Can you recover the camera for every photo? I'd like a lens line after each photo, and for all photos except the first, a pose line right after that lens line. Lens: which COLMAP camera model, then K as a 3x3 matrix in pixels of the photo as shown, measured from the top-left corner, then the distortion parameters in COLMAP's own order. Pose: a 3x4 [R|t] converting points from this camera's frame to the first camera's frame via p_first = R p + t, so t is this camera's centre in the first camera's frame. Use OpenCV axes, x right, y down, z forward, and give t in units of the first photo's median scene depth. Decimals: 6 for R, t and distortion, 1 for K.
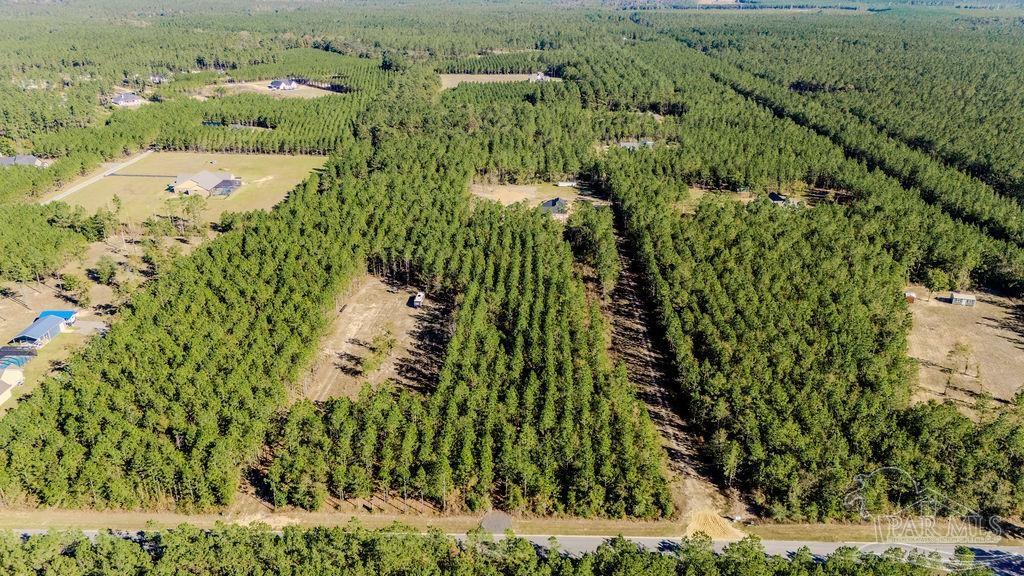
lens RADIAL K [[742.8, 0, 512.0], [0, 742.8, 288.0], [0, 0, 1]] dist [0.072327, -0.087761]
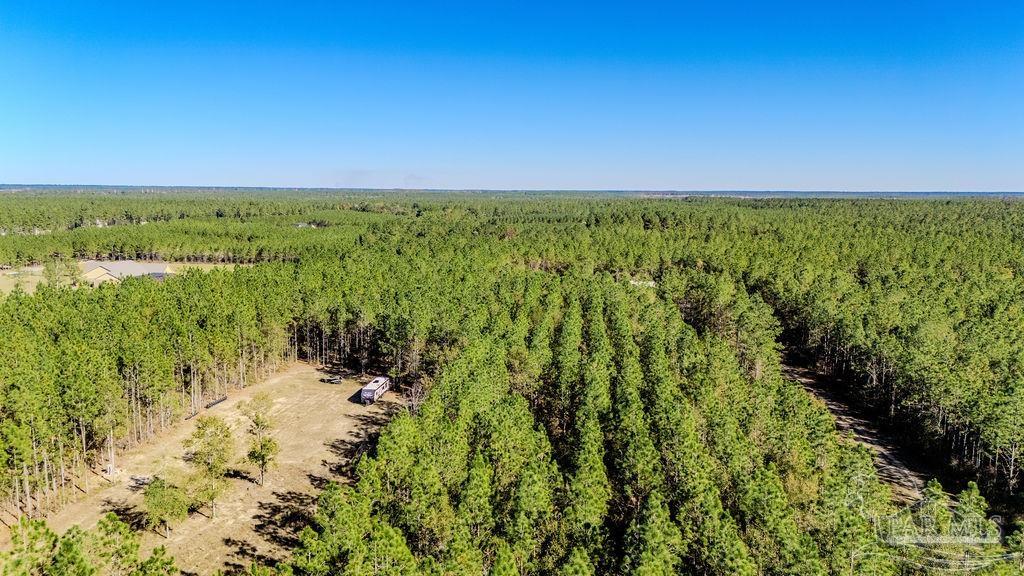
lens RADIAL K [[742.8, 0, 512.0], [0, 742.8, 288.0], [0, 0, 1]] dist [0.072327, -0.087761]
pose [[0.998076, 0.005876, -0.061728, -0.005426], [-0.022524, 0.961856, -0.272626, 0.083421], [0.057771, 0.273492, 0.960138, 0.522672]]
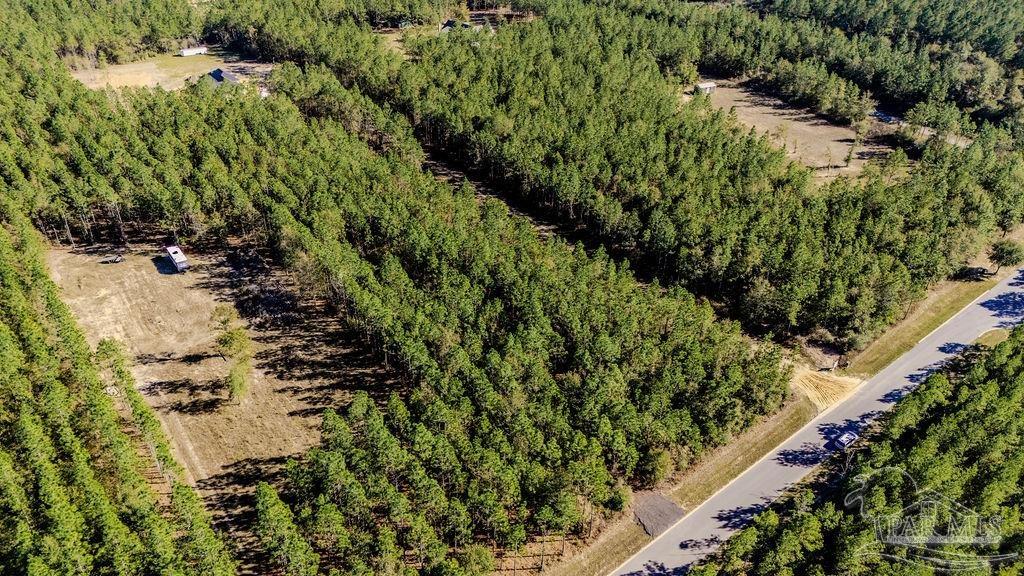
lens RADIAL K [[765.7, 0, 520.1], [0, 765.7, 284.9], [0, 0, 1]] dist [0.076568, -0.152379]
pose [[0.762389, -0.334594, 0.553904, -0.275592], [0.235251, 0.940694, 0.244442, -0.055603], [-0.602843, -0.056053, 0.795889, 0.317011]]
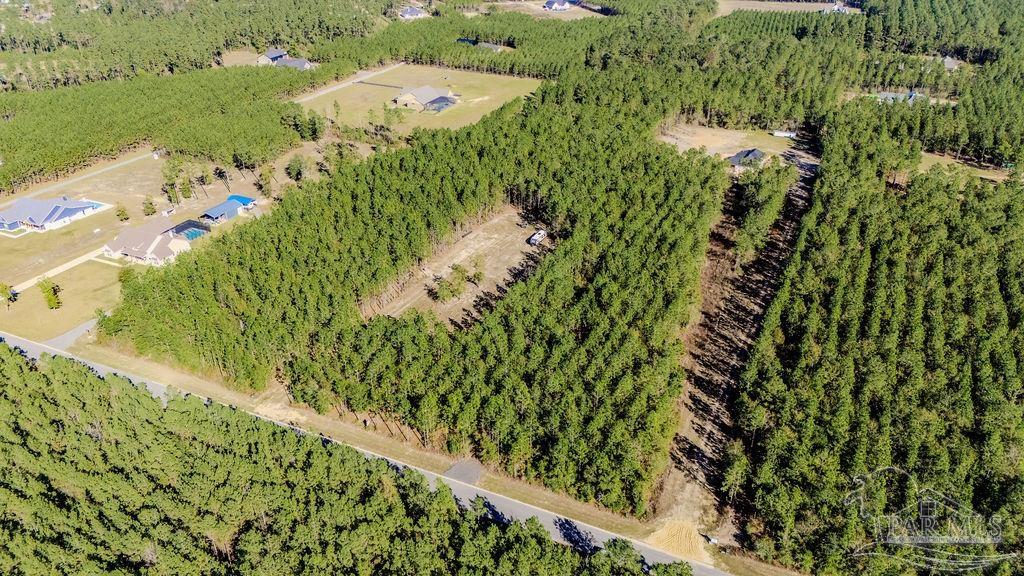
lens RADIAL K [[742.8, 0, 512.0], [0, 742.8, 288.0], [0, 0, 1]] dist [0.072327, -0.087761]
pose [[0.912307, 0.185458, -0.365104, 0.217848], [-0.150273, 0.980988, 0.122806, -0.034488], [0.380938, -0.057171, 0.922831, 0.072537]]
